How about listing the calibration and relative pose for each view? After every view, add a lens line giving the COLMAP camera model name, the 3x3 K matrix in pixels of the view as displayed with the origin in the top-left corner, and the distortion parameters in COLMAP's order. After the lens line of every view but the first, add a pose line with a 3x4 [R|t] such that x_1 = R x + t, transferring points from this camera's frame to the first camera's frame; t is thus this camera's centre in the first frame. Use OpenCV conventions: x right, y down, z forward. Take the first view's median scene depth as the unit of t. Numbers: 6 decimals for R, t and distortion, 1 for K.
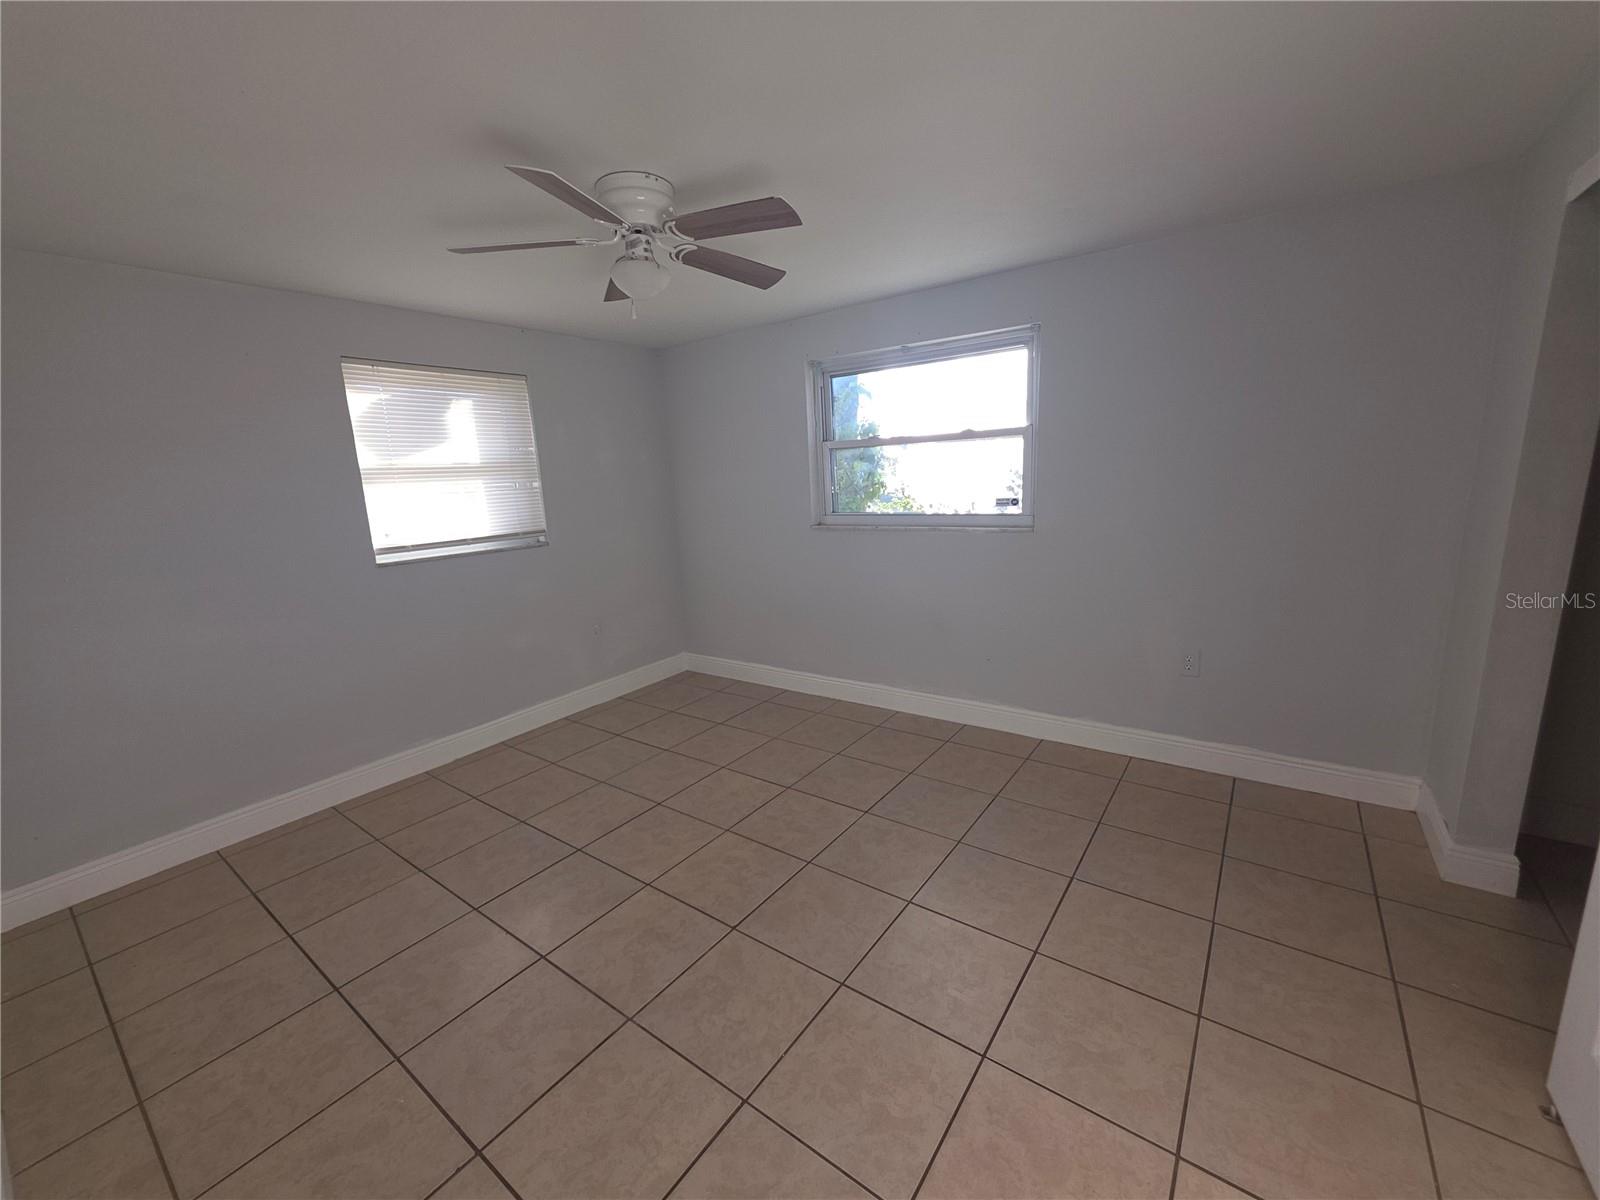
lens RADIAL K [[642.7, 0, 793.6], [0, 642.7, 586.9], [0, 0, 1]] dist [0.001891, -0.000055]
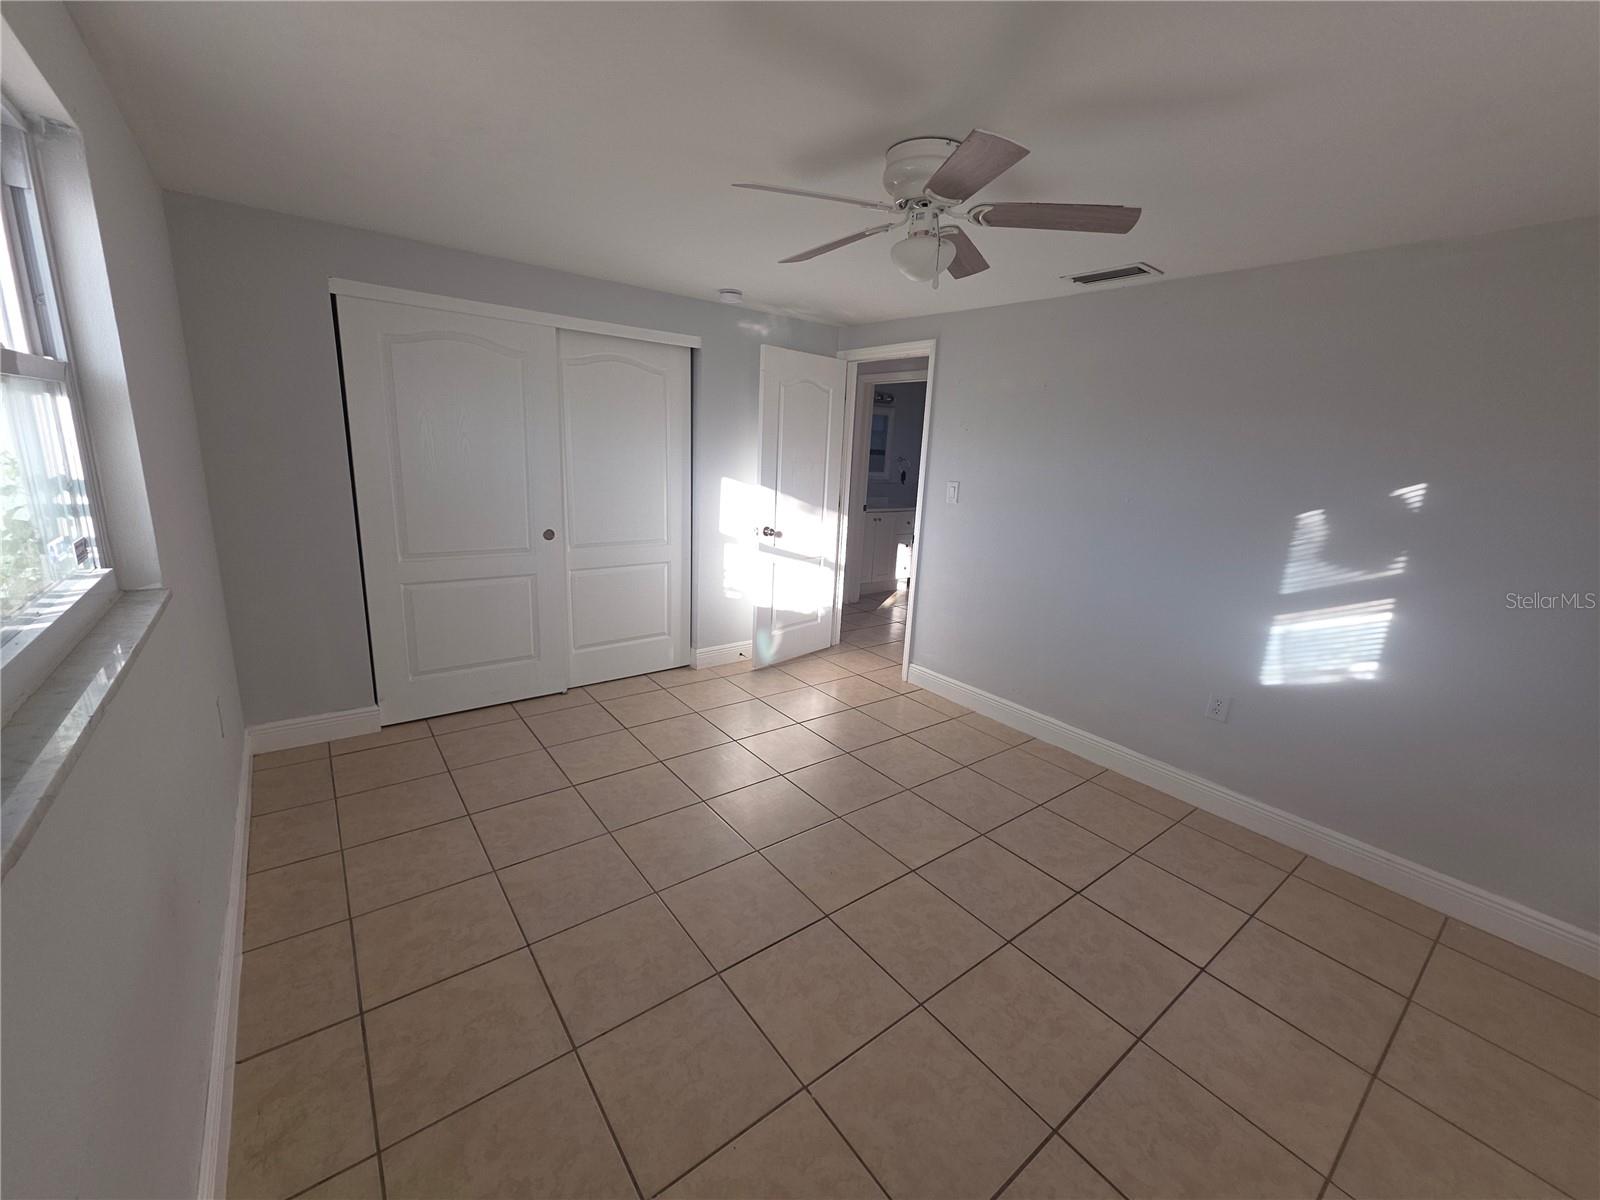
lens RADIAL K [[642.7, 0, 803.5], [0, 642.7, 597.7], [0, 0, 1]] dist [0.001891, -0.000055]
pose [[-0.965727, -0.058015, 0.252994, -0.283096], [0.045339, 0.922012, 0.384496, -0.332791], [-0.255570, 0.382789, -0.887782, 1.741952]]
